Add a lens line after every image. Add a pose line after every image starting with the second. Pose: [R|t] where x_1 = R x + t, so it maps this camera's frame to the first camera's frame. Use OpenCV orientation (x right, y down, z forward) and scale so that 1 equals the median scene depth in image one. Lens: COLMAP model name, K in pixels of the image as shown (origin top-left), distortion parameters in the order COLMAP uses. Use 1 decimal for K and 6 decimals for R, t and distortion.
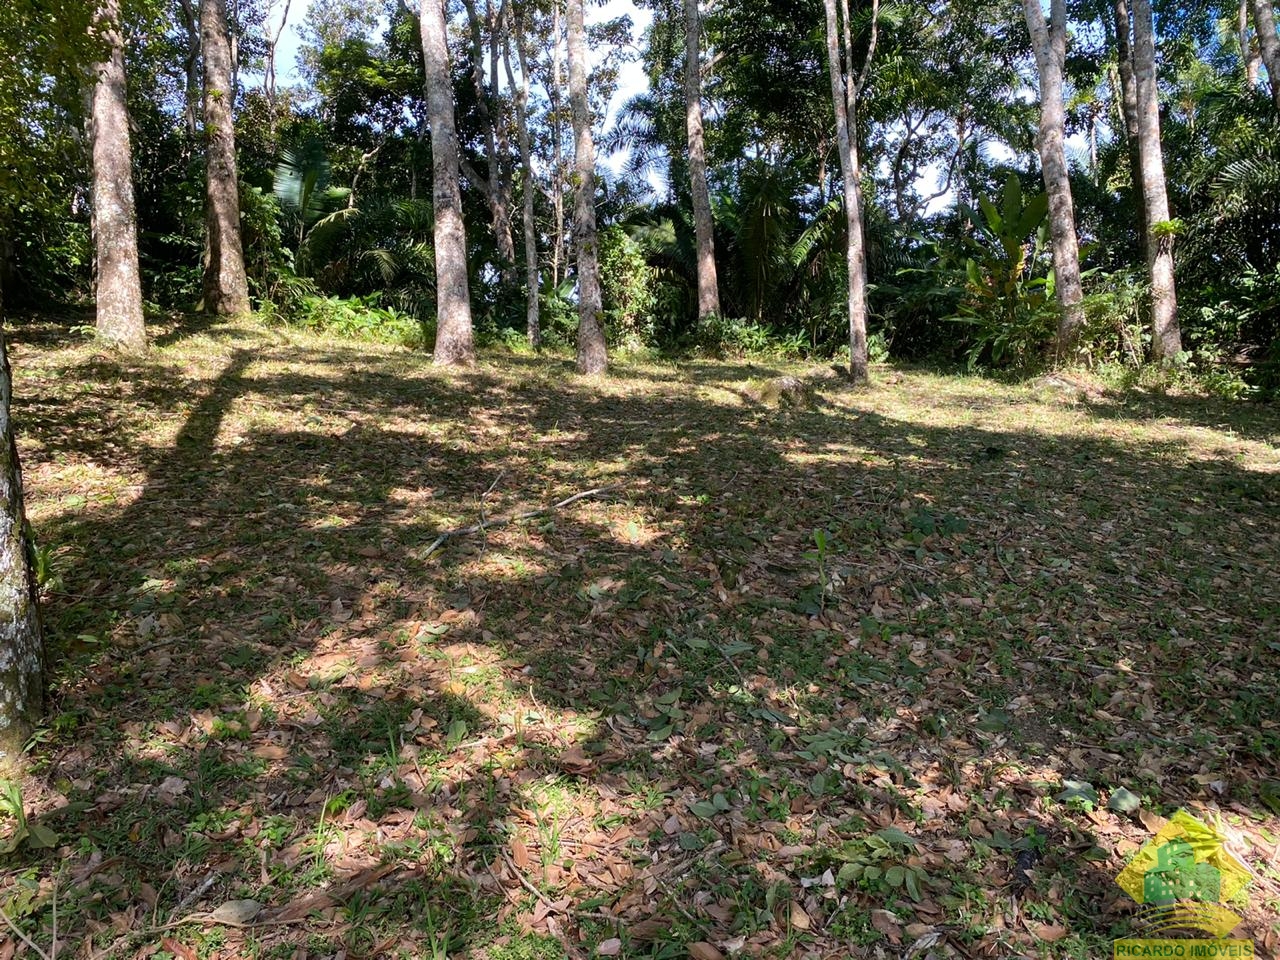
lens RADIAL K [[976.3, 0, 632.2], [0, 976.3, 479.6], [0, 0, 1]] dist [0.032732, -0.022101]
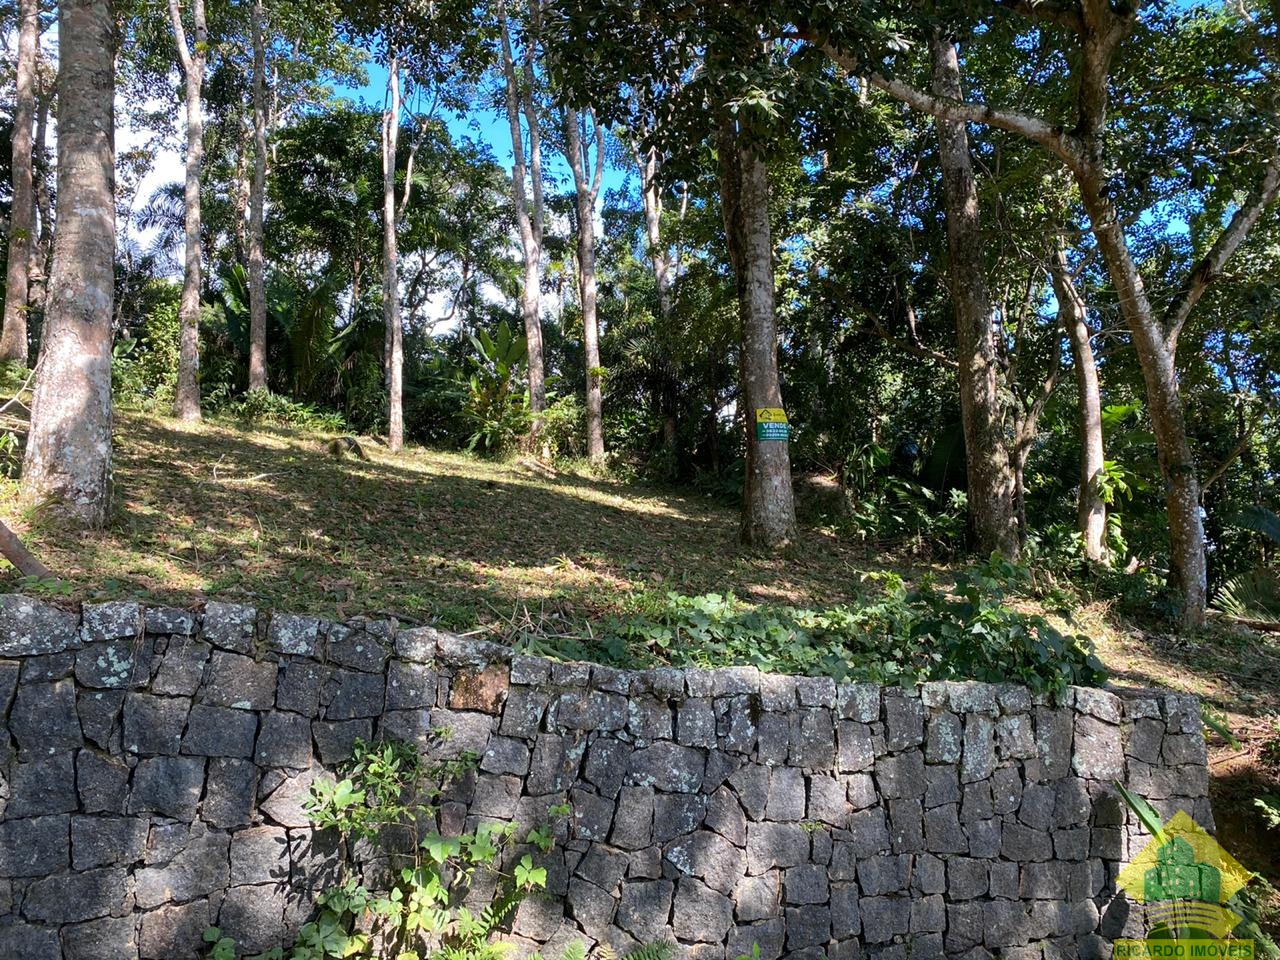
lens RADIAL K [[976.3, 0, 632.2], [0, 976.3, 479.6], [0, 0, 1]] dist [0.032732, -0.022101]
pose [[0.869644, 0.080915, 0.487002, -0.057362], [-0.029046, 0.993154, -0.113144, 0.034358], [-0.492823, 0.084250, 0.866041, -0.138180]]
